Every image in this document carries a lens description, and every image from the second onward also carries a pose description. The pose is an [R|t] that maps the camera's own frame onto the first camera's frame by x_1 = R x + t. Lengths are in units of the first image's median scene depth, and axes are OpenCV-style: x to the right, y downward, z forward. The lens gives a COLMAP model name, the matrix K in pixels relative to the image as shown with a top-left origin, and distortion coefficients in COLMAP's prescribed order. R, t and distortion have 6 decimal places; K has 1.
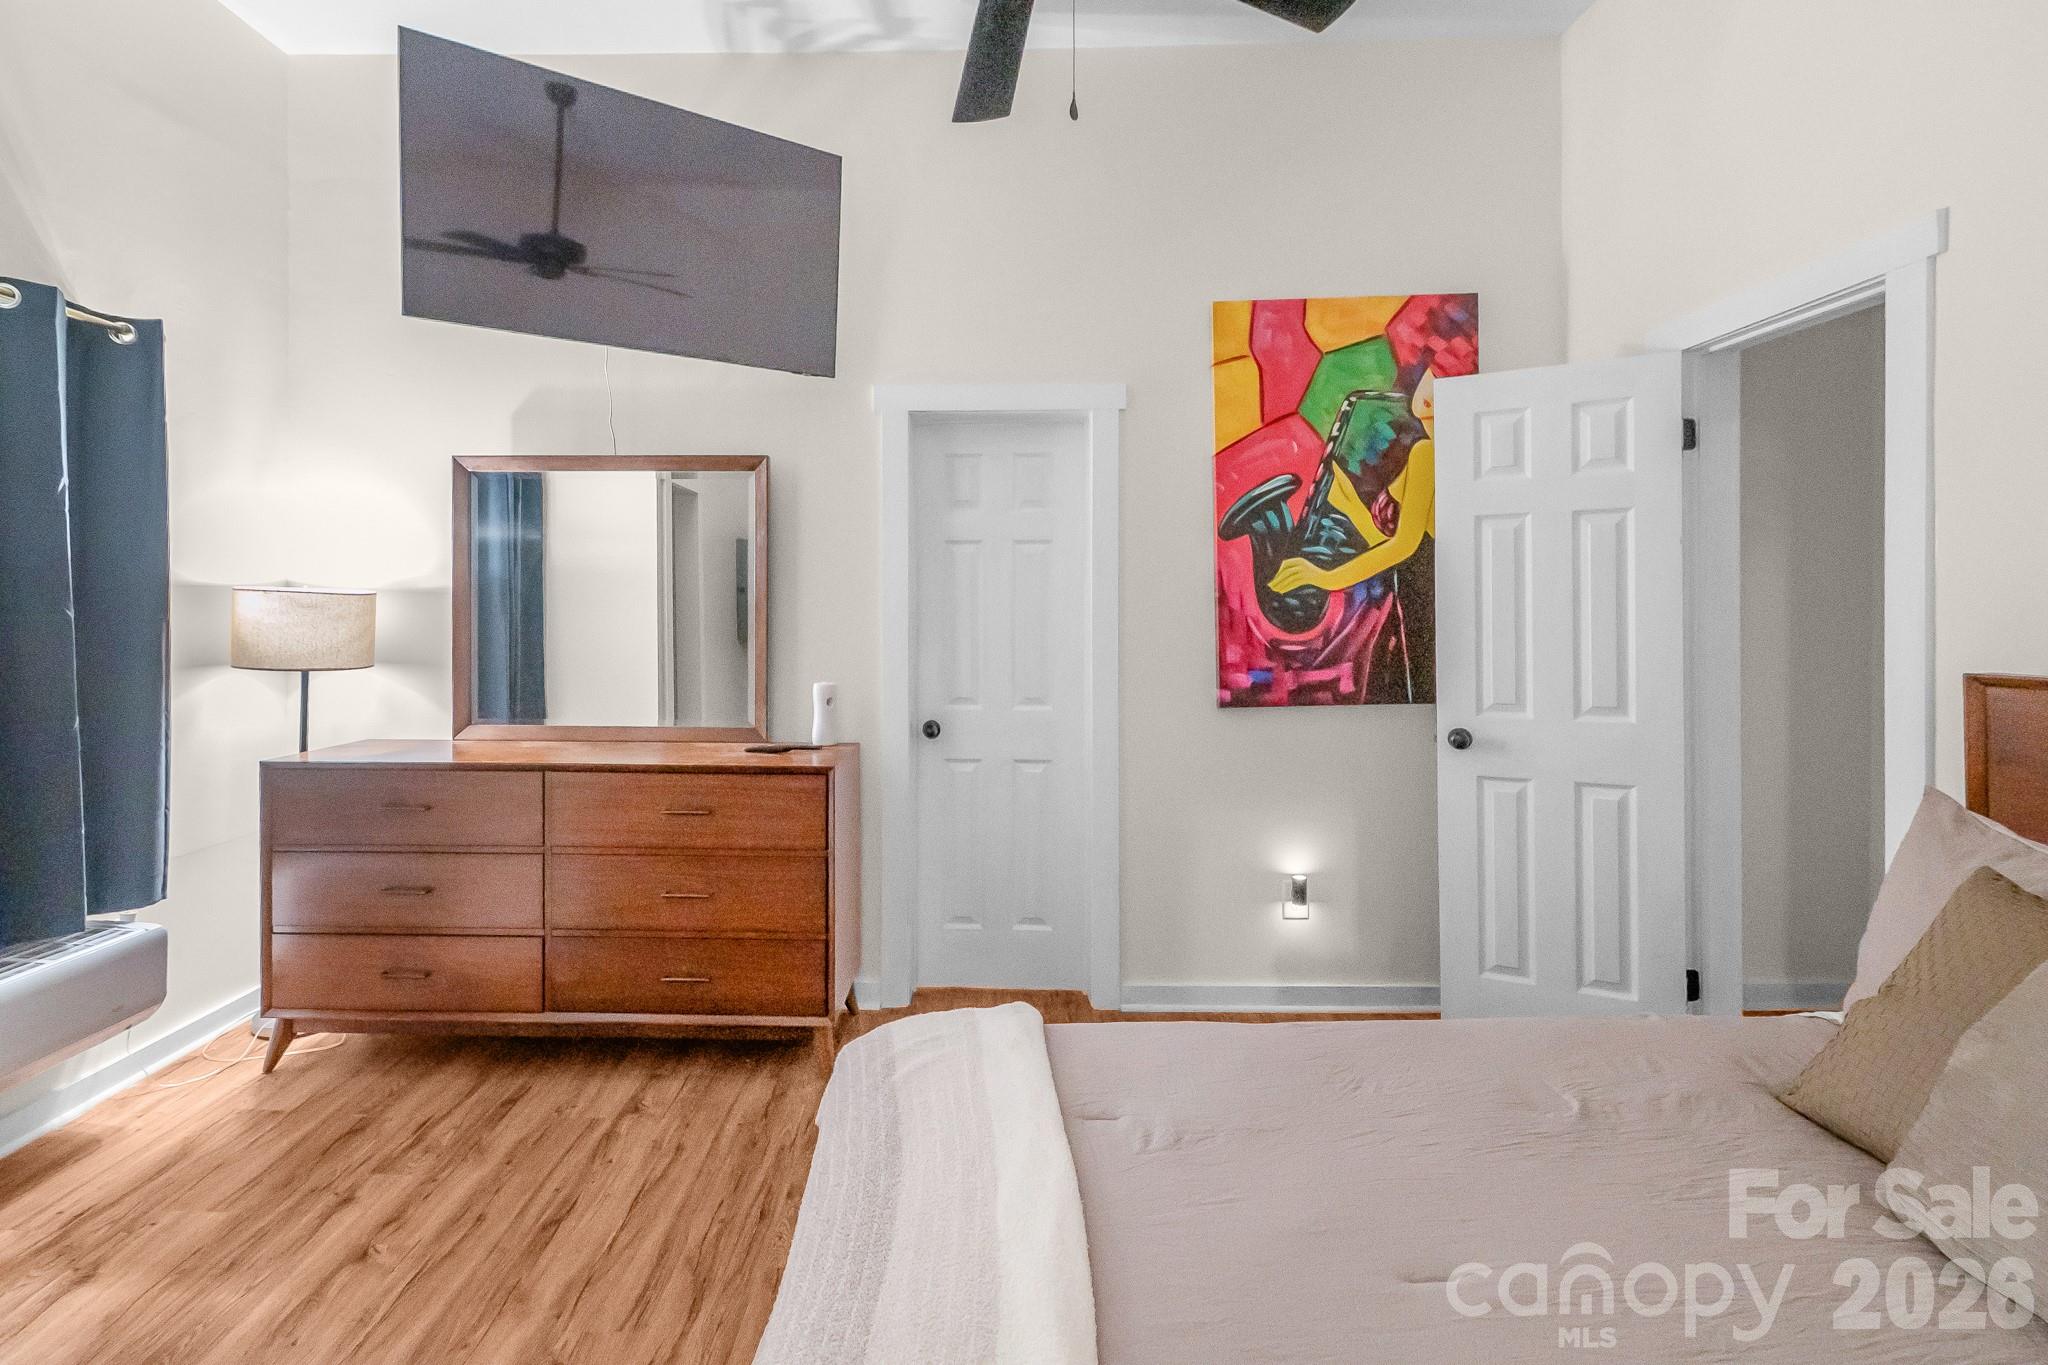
lens RADIAL K [[943.4, 0, 958.8], [0, 943.4, 618.3], [0, 0, 1]] dist [0.003311, -0.002424]
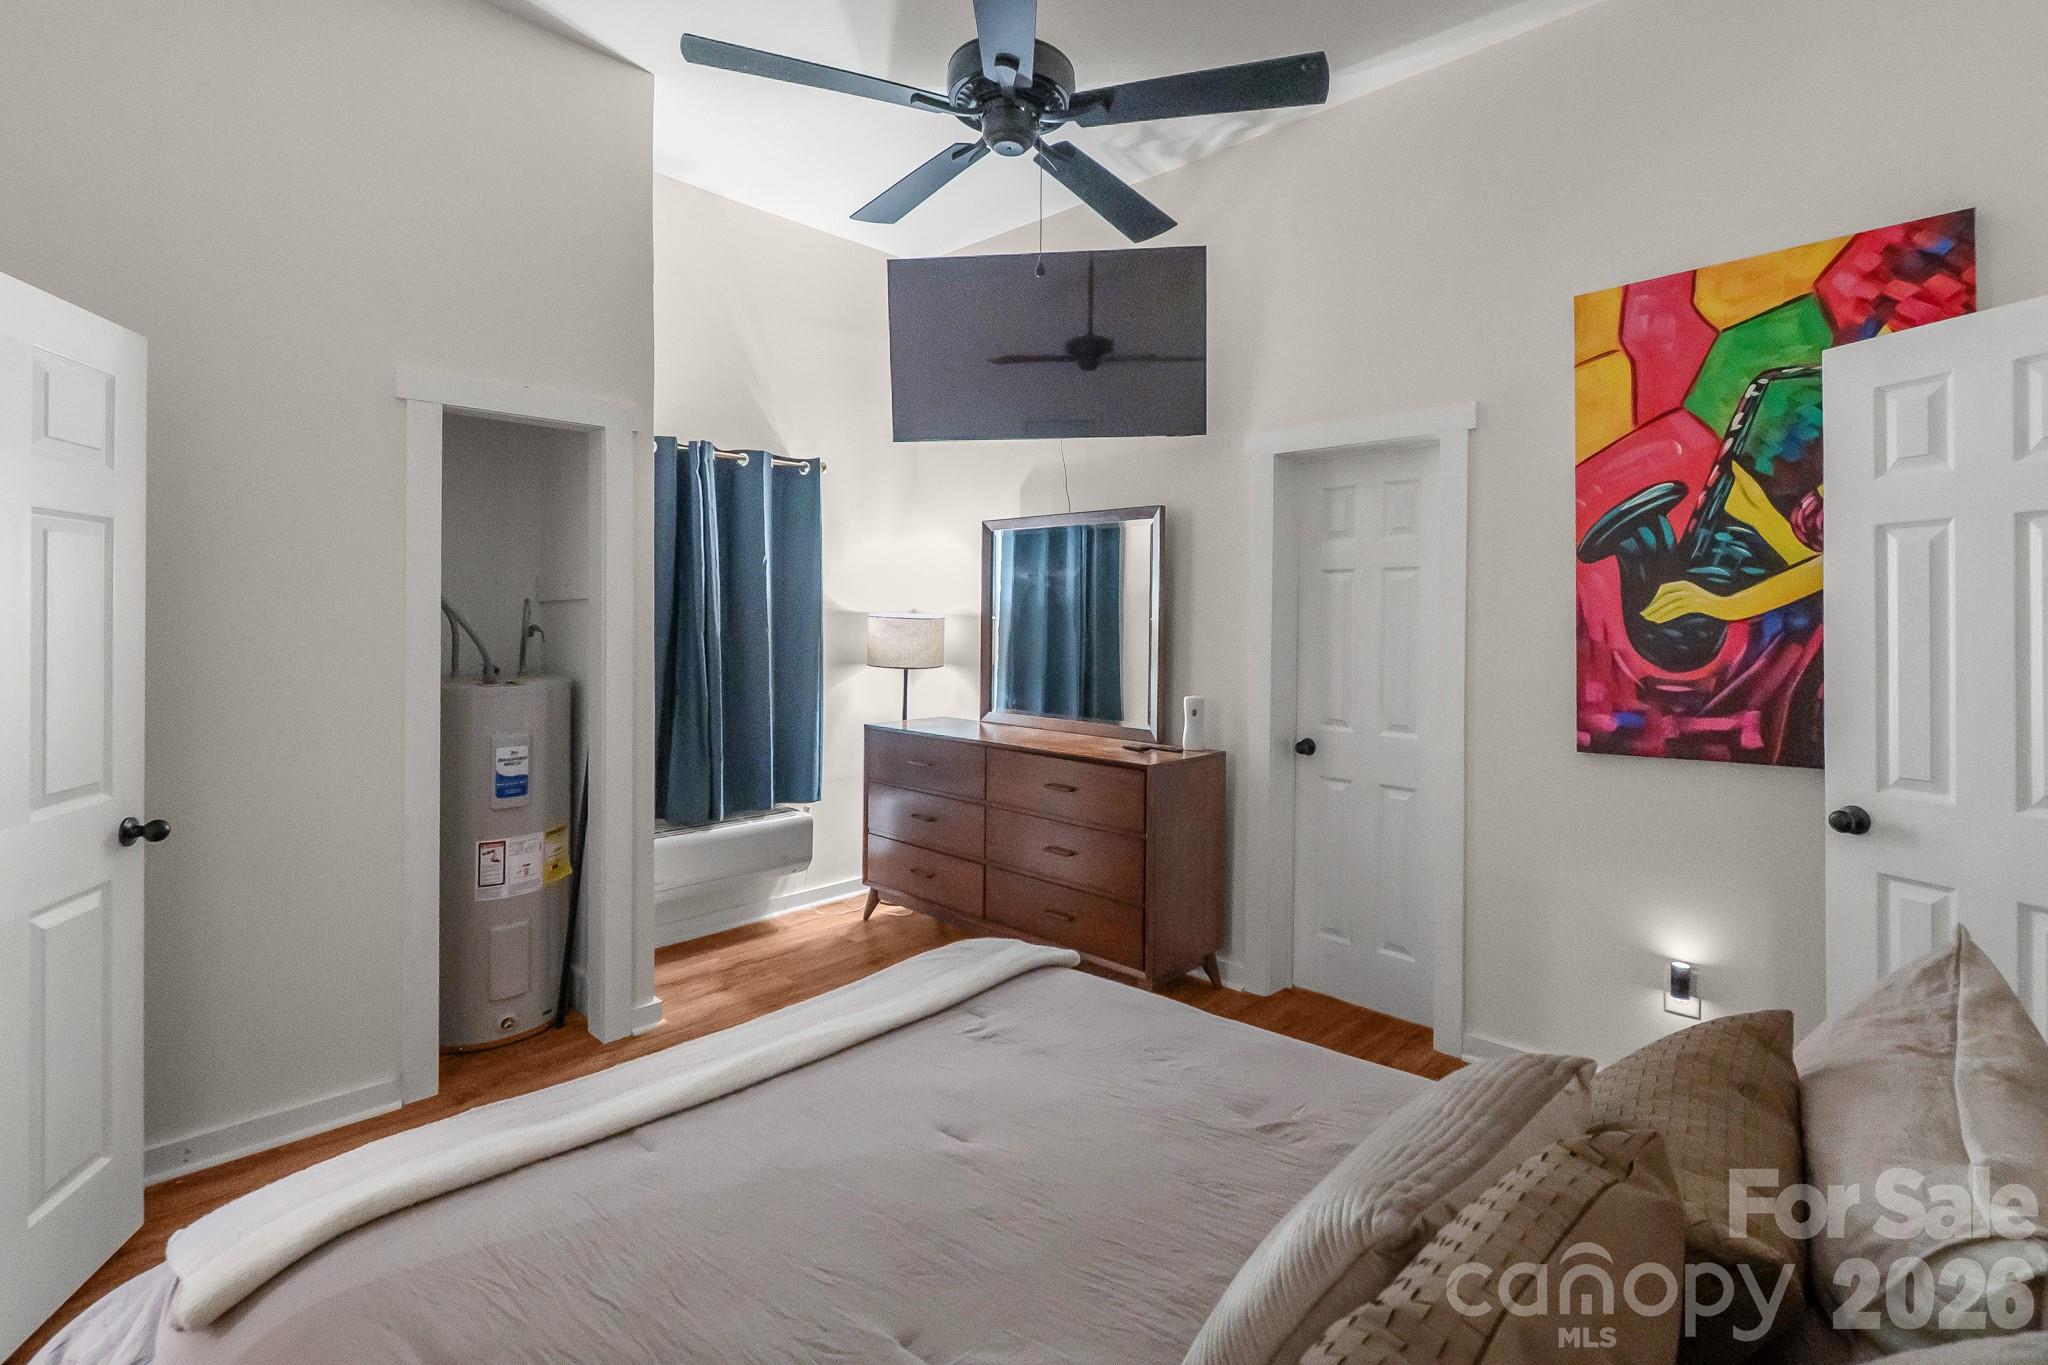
lens RADIAL K [[943.4, 0, 1058.4], [0, 943.4, 618.4], [0, 0, 1]] dist [0.003311, -0.002424]
pose [[0.755157, 0.005417, -0.655522, 0.491730], [-0.010847, 0.999932, -0.004232, -0.021678], [0.655455, 0.010306, 0.755164, 0.007198]]
